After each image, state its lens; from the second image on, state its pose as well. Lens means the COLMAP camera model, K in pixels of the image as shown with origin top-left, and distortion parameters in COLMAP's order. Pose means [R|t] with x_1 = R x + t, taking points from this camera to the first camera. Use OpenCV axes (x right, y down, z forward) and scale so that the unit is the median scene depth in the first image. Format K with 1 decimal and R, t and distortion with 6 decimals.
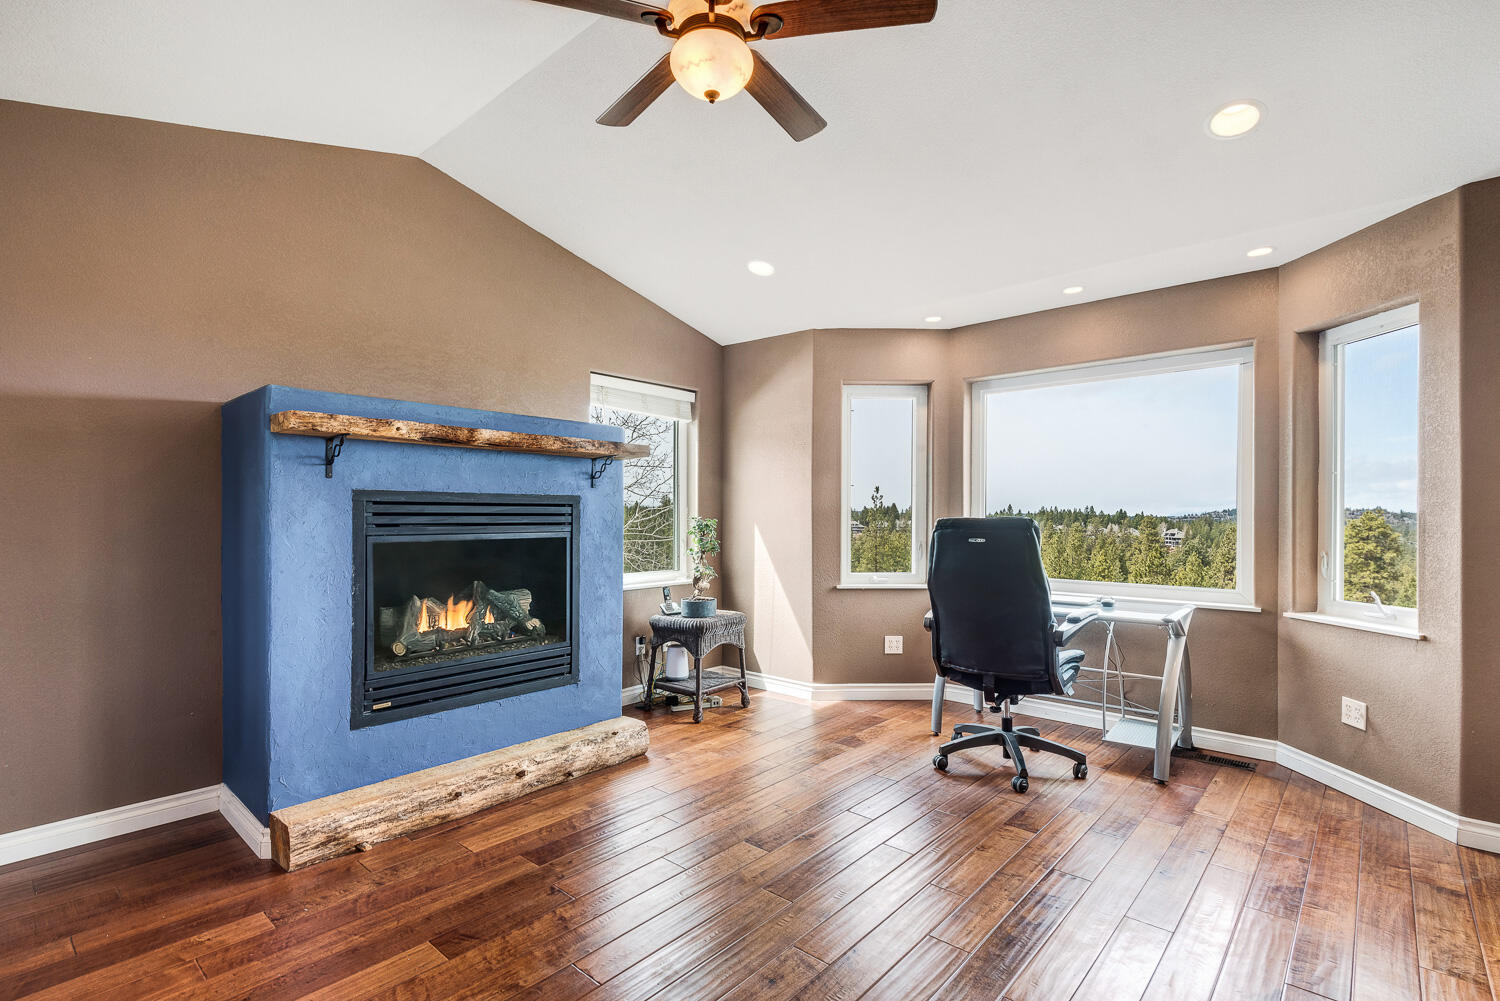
lens RADIAL K [[697.0, 0, 756.6], [0, 697.0, 494.5], [0, 0, 1]] dist [0.013404, -0.009200]
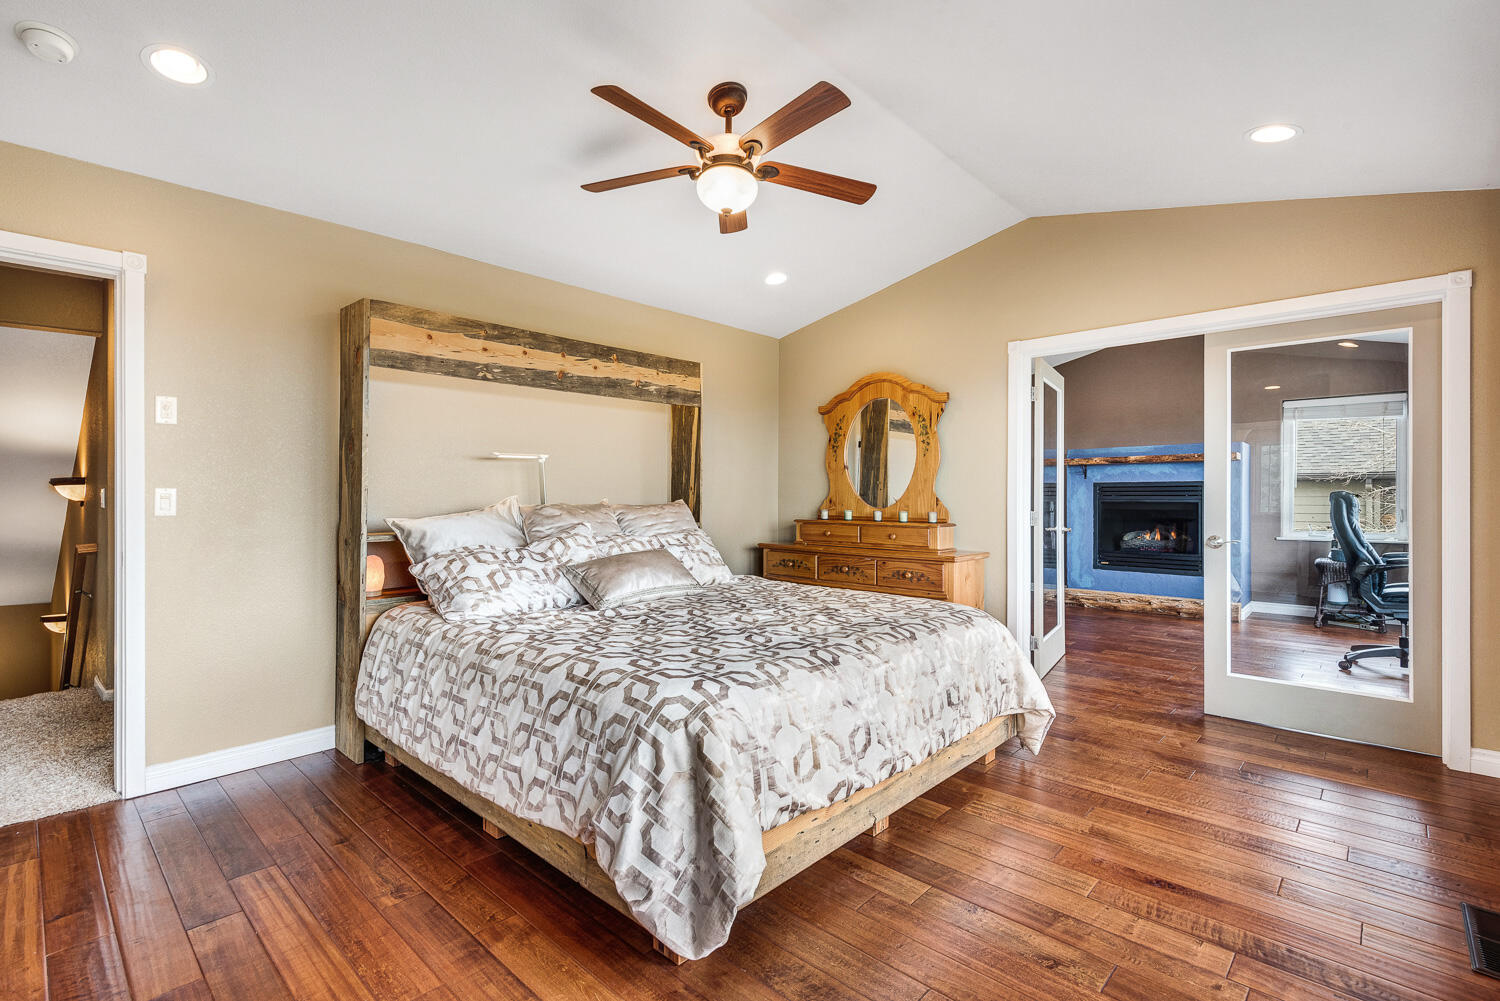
lens RADIAL K [[697.0, 0, 756.6], [0, 697.0, 494.5], [0, 0, 1]] dist [0.013404, -0.009200]
pose [[-0.033111, -0.004338, -0.999442, 1.312692], [0.034075, 0.999404, -0.005467, 0.005476], [0.998871, -0.034237, -0.032944, -0.140833]]
